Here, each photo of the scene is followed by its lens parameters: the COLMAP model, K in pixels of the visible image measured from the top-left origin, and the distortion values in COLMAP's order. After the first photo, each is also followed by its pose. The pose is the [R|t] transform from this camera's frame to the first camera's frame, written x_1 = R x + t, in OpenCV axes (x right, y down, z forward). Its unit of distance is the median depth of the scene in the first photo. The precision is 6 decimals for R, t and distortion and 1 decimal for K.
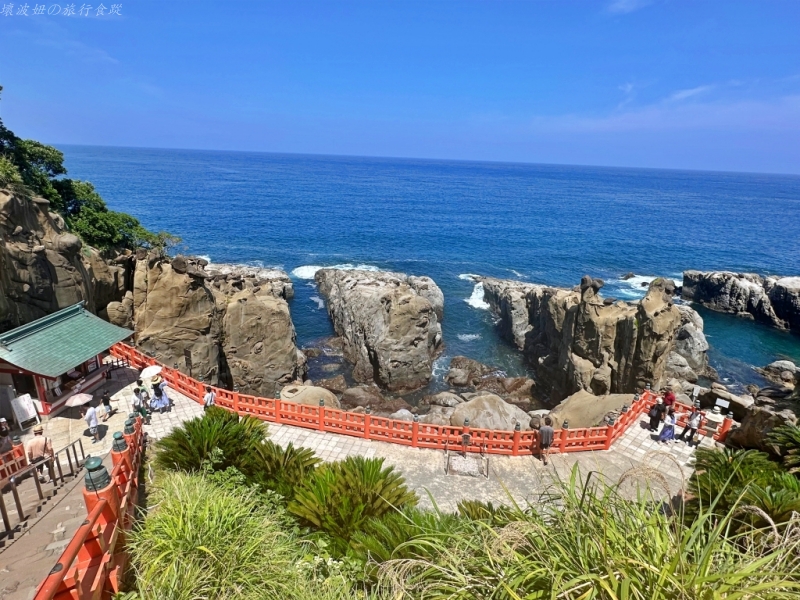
lens RADIAL K [[443.2, 0, 406.6], [0, 443.2, 298.0], [0, 0, 1]] dist [-0.005987, -0.001153]
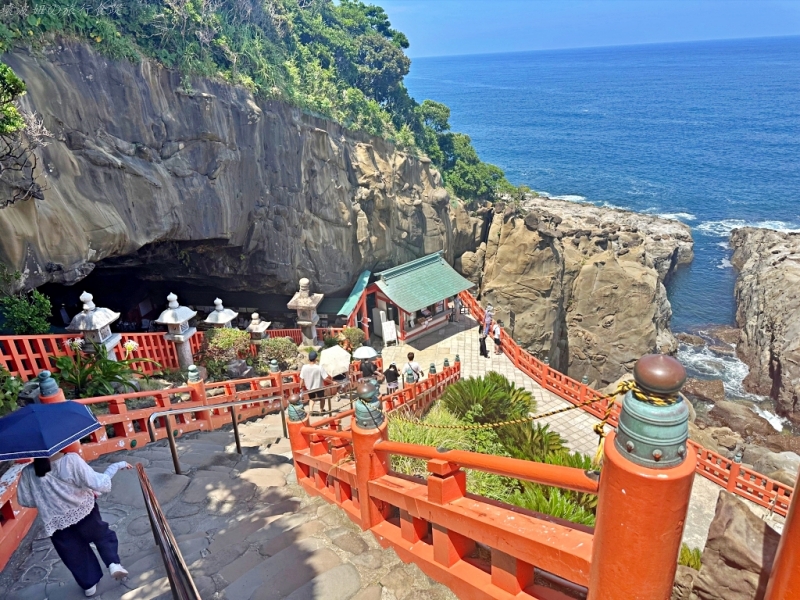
lens RADIAL K [[566.4, 0, 403.0], [0, 566.4, 303.1], [0, 0, 1]] dist [0.046237, -0.054447]
pose [[0.720588, 0.200903, -0.663620, 0.146942], [-0.131504, 0.979330, 0.153688, -0.055398], [0.680779, -0.023477, 0.732113, -0.106660]]
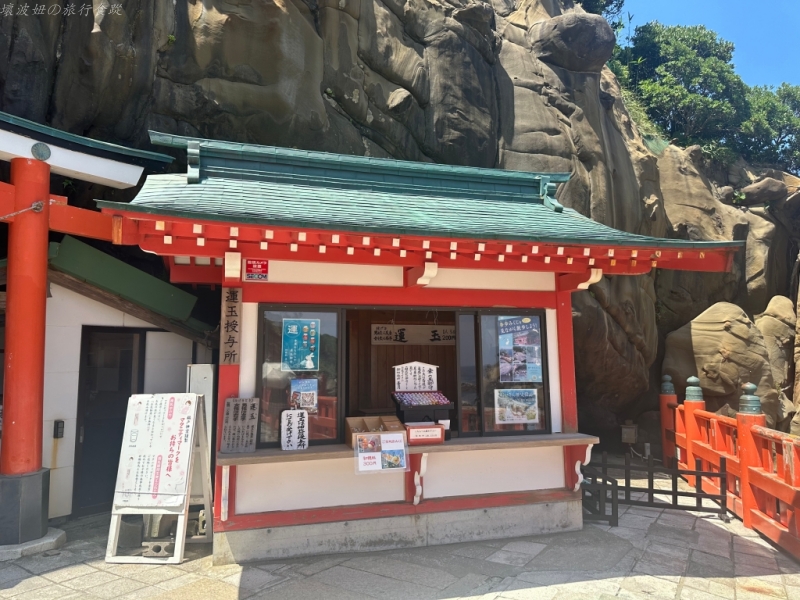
lens RADIAL K [[566.4, 0, 398.4], [0, 566.4, 292.5], [0, 0, 1]] dist [0.046237, -0.054447]
pose [[0.364963, -0.158223, -0.917479, -0.370595], [-0.261066, 0.928526, -0.263977, 0.145277], [0.893670, 0.335865, 0.297571, 0.654867]]
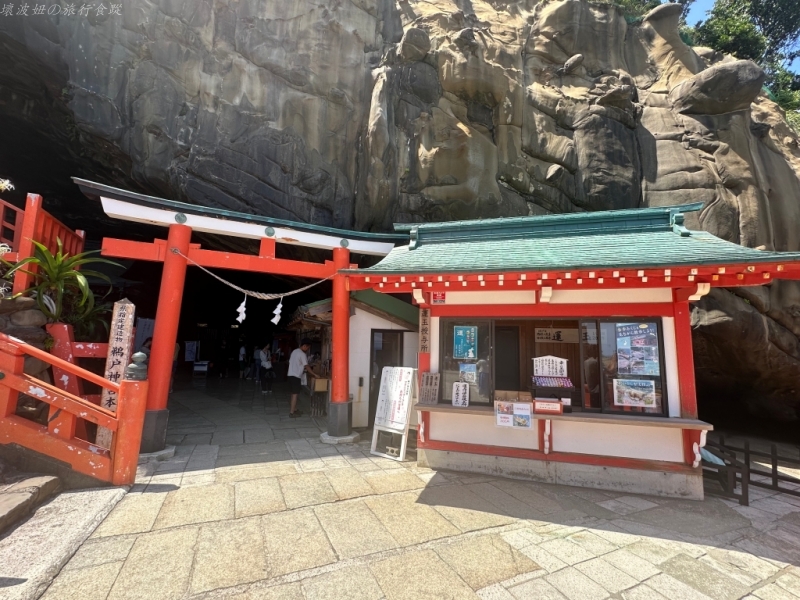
lens RADIAL K [[358.1, 0, 398.8], [0, 358.1, 301.2], [0, 0, 1]] dist [-0.011582, 0.004305]
pose [[-0.182614, -0.169104, -0.968533, -0.361454], [-0.329213, 0.938749, -0.101831, 0.131434], [0.926429, 0.300258, -0.227100, 0.689972]]
